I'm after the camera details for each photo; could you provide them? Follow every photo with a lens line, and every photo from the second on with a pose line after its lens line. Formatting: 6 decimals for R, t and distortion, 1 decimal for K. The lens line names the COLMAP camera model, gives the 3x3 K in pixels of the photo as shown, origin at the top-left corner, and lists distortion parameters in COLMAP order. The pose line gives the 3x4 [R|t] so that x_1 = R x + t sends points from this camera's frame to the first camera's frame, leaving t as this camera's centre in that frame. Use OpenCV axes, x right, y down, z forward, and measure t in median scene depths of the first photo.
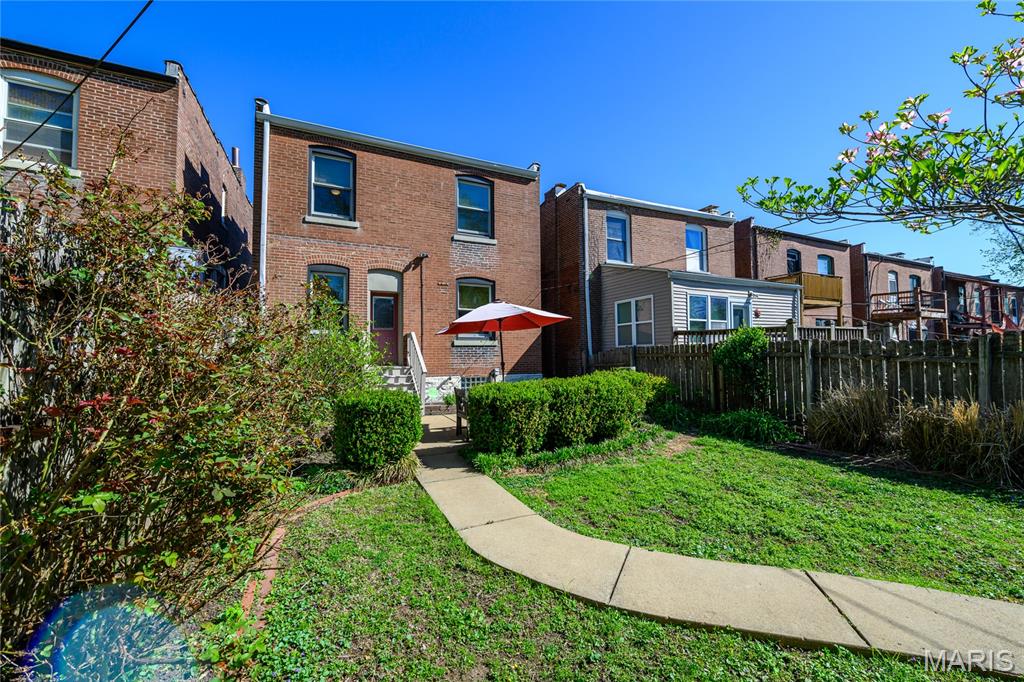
lens RADIAL K [[406.6, 0, 512.0], [0, 406.6, 341.0], [0, 0, 1]] dist [0.000023, -0.000022]
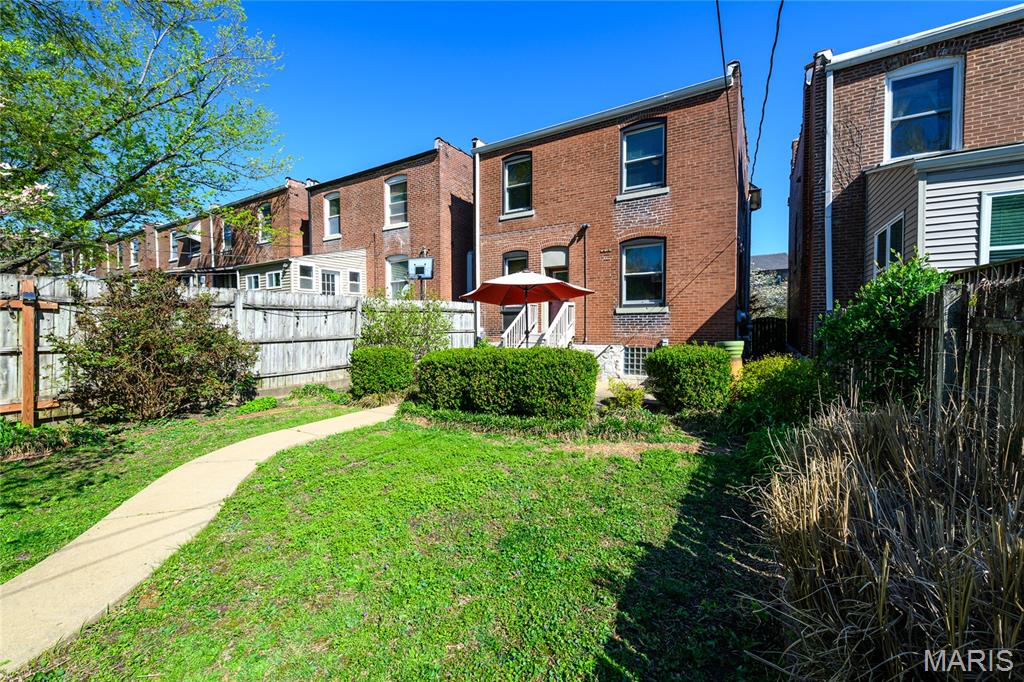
lens RADIAL K [[408.5, 0, 517.9], [0, 408.5, 340.6], [0, 0, 1]] dist [0.000627, -0.000024]
pose [[0.546968, 0.034825, -0.836429, 0.535992], [0.030327, 0.997654, 0.061370, 0.008324], [0.836604, -0.058933, 0.544629, 0.270005]]
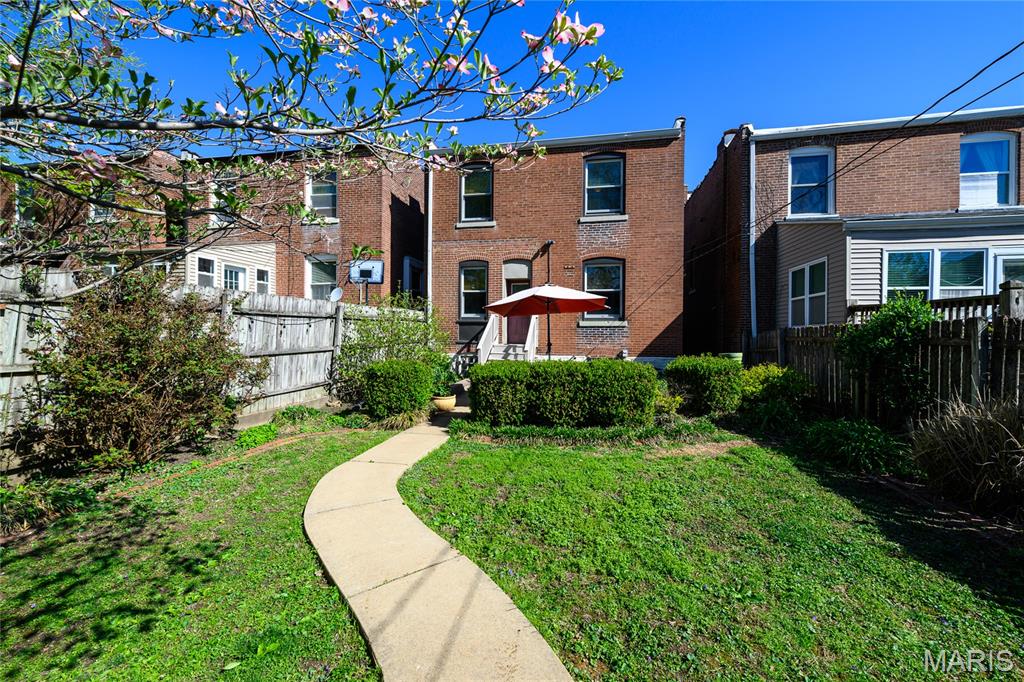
lens RADIAL K [[408.5, 0, 517.9], [0, 408.5, 340.6], [0, 0, 1]] dist [0.000627, -0.000024]
pose [[0.802027, 0.021041, -0.596917, 0.348942], [0.008875, 0.998849, 0.047133, -0.002702], [0.597222, -0.043100, 0.800917, 0.071786]]
